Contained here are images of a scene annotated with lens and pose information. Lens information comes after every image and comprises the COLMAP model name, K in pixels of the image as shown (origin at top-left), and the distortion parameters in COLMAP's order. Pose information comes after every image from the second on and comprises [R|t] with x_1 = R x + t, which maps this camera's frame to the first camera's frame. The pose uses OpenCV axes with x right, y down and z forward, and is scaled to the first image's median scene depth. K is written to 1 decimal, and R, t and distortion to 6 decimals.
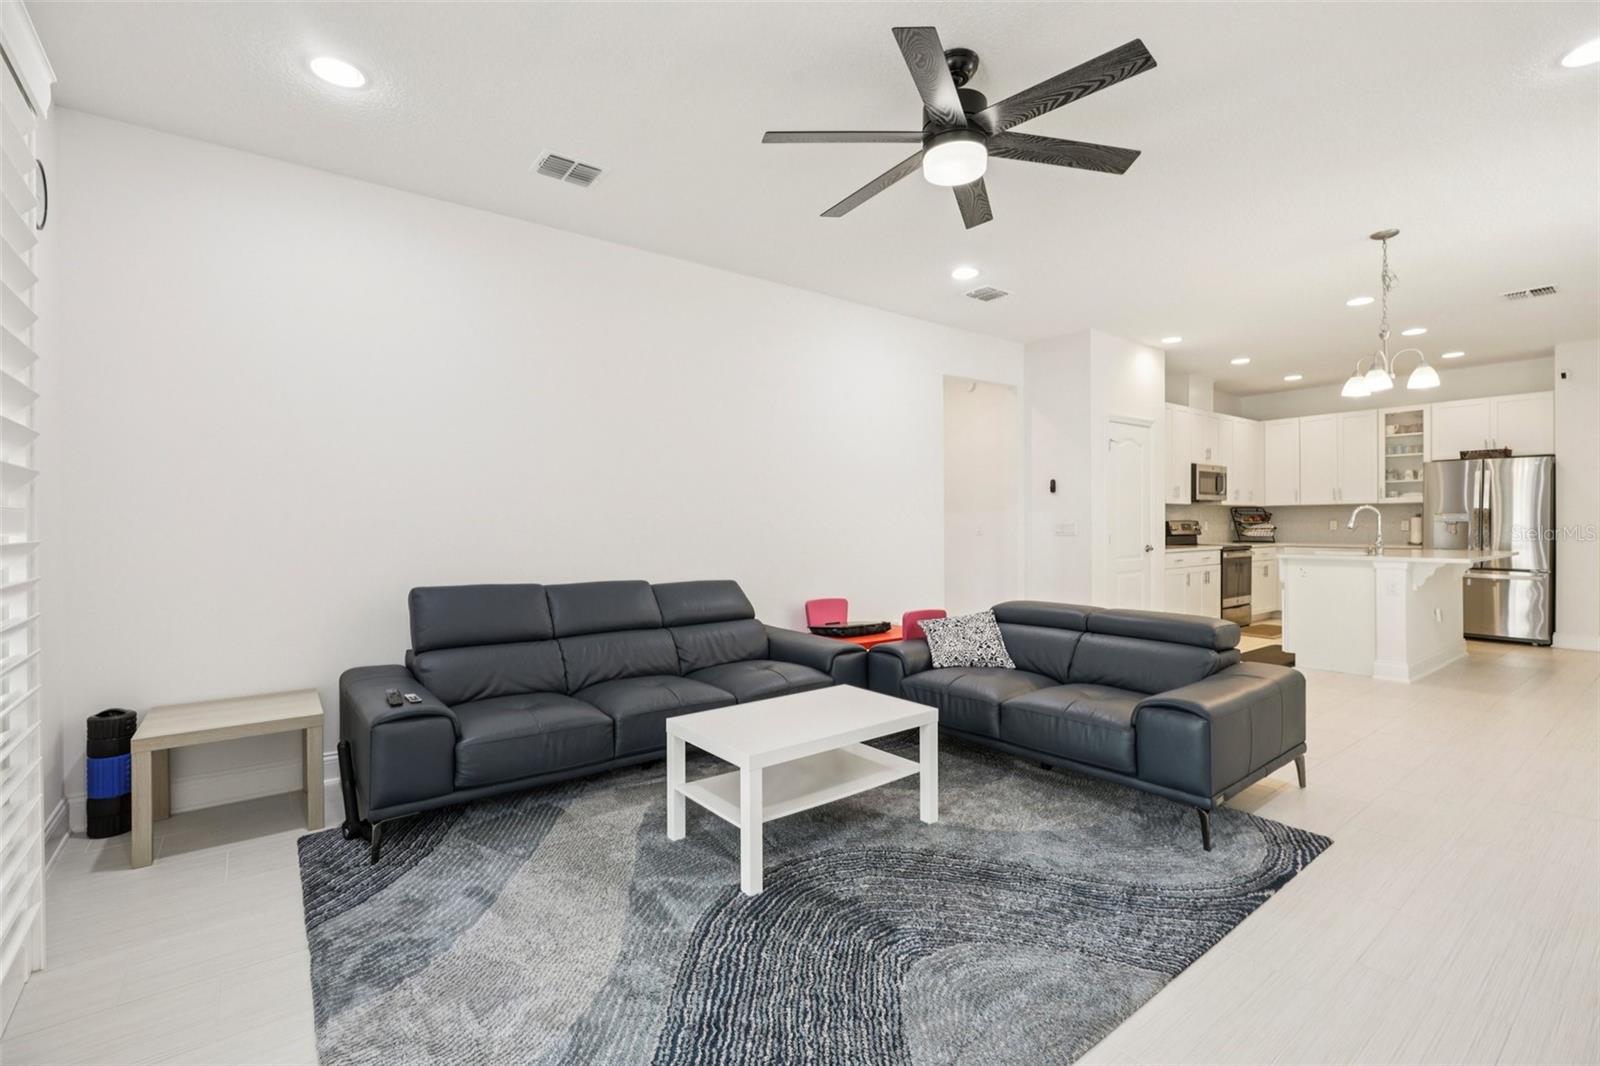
lens RADIAL K [[713.4, 0, 803.4], [0, 713.4, 523.6], [0, 0, 1]] dist [-0.000666, 0.001451]
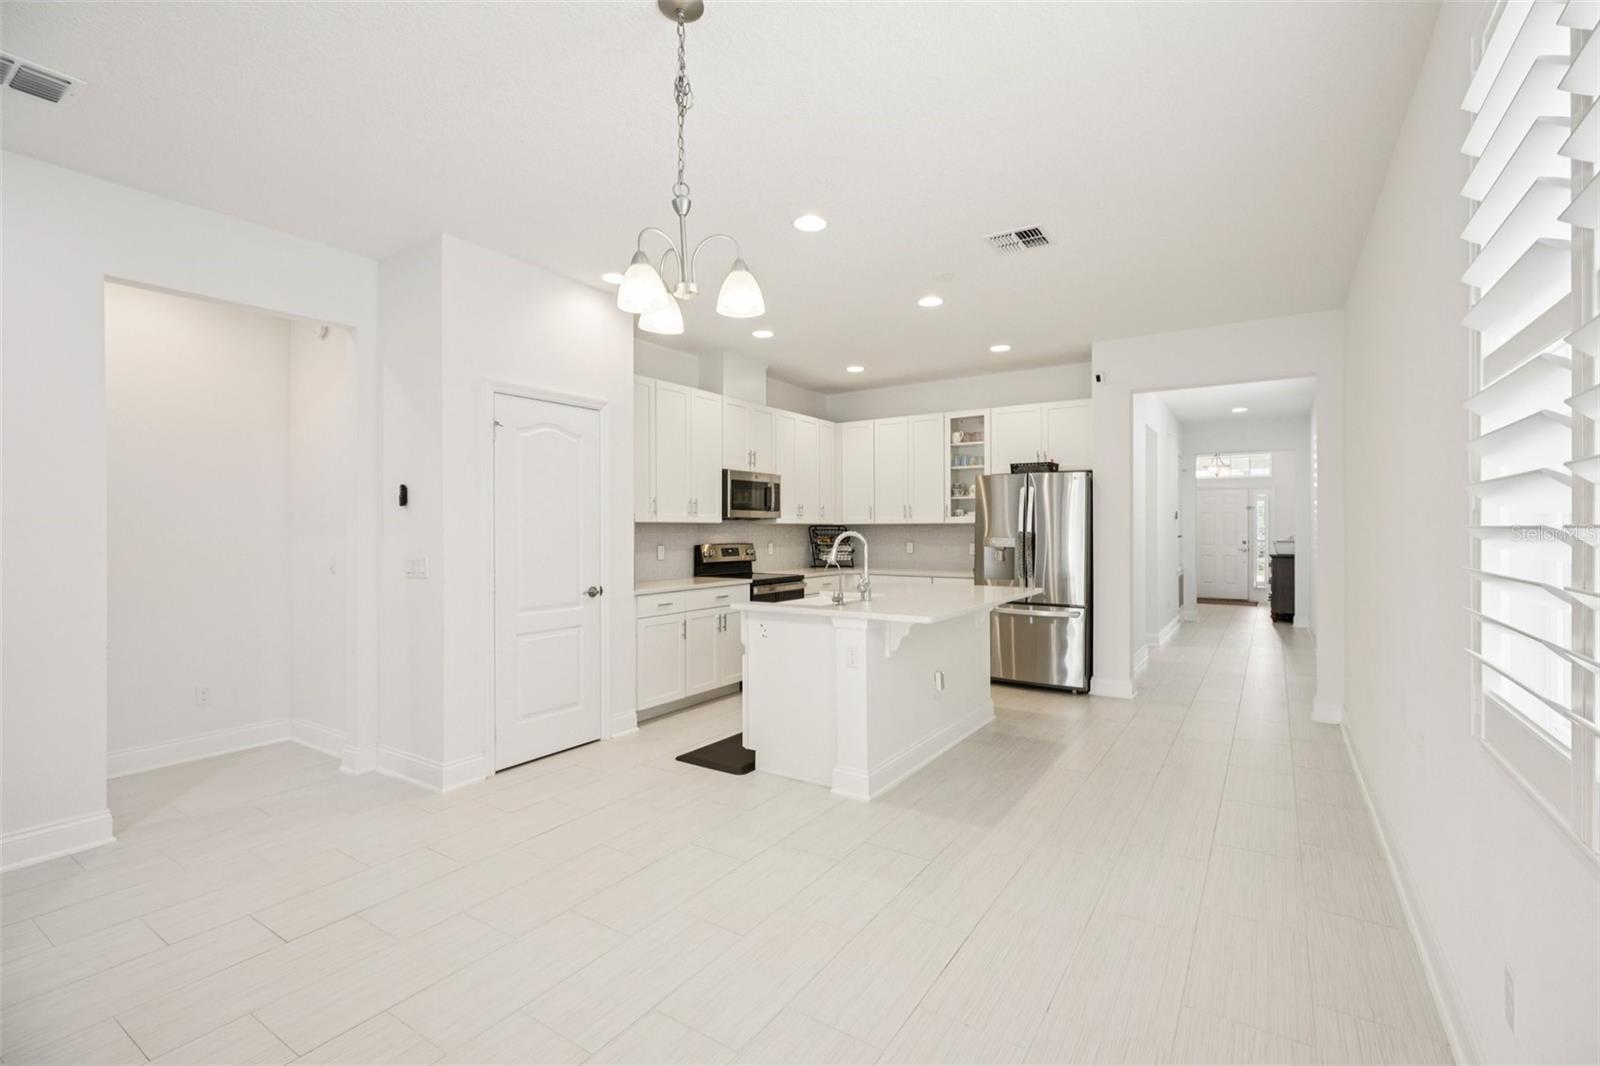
lens RADIAL K [[713.4, 0, 803.4], [0, 713.4, 527.2], [0, 0, 1]] dist [-0.000666, 0.001451]
pose [[0.945377, 0.005026, 0.325940, 0.380188], [-0.003167, 0.999976, -0.006233, -0.018317], [-0.325963, 0.004860, 0.945370, 0.258279]]
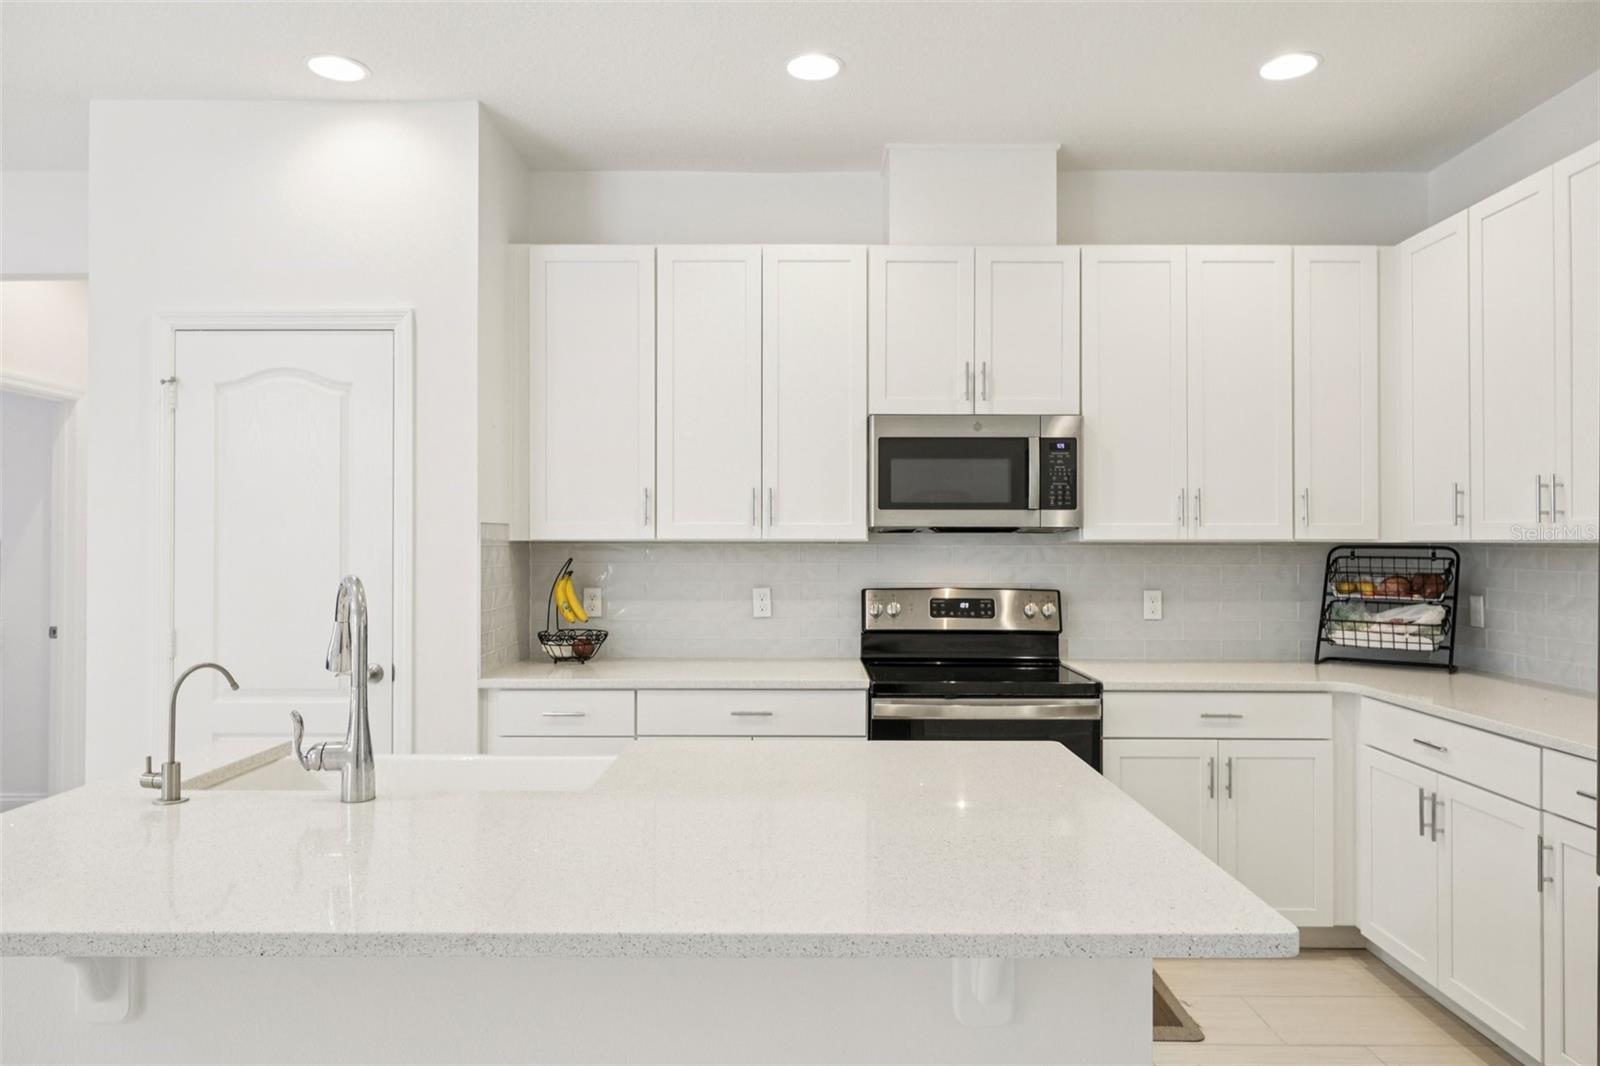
lens RADIAL K [[1038.6, 0, 805.2], [0, 1038.6, 532.5], [0, 0, 1]] dist [0.001855, 0.002164]
pose [[0.790277, 0.000882, -0.612749, 0.815953], [-0.006958, 0.999947, -0.007535, -0.027152], [0.612710, 0.010218, 0.790242, 0.610096]]
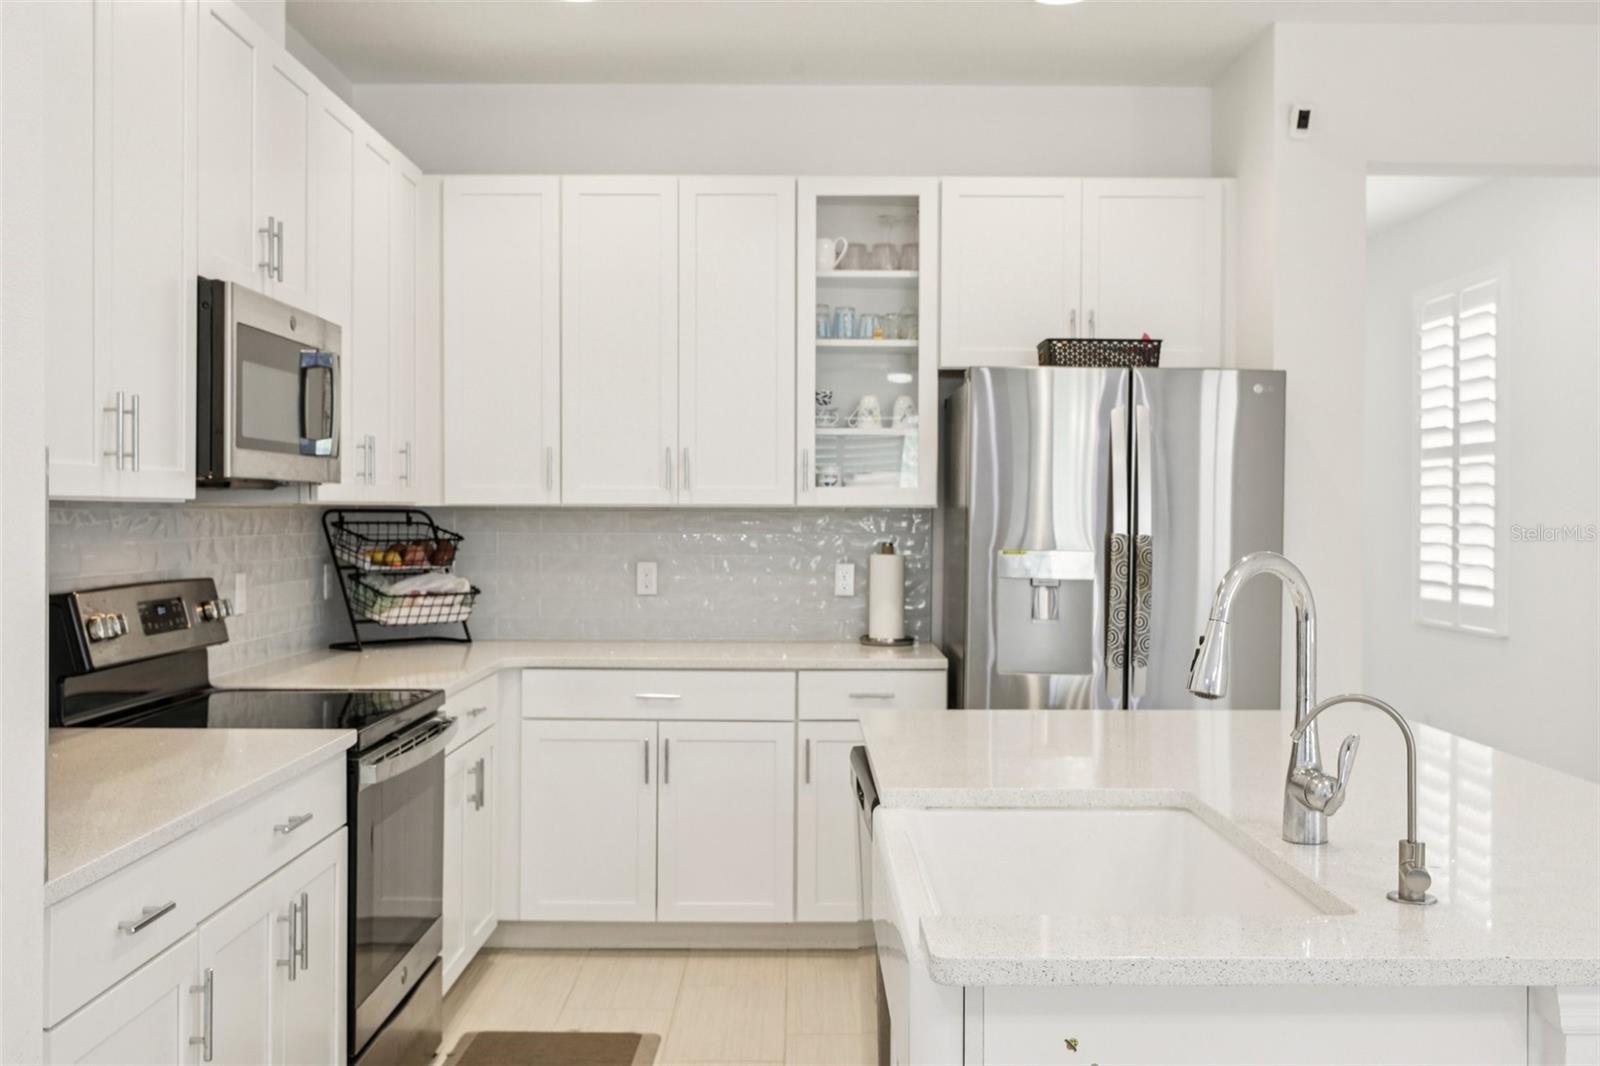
lens RADIAL K [[1534.4, 0, 805.5], [0, 1534.4, 524.6], [0, 0, 1]] dist [-0.000761, 0.000000]
pose [[0.607956, 0.001128, 0.793970, 0.328467], [-0.006804, 0.999970, 0.003790, -0.023810], [-0.793942, -0.007706, 0.607945, 0.641018]]
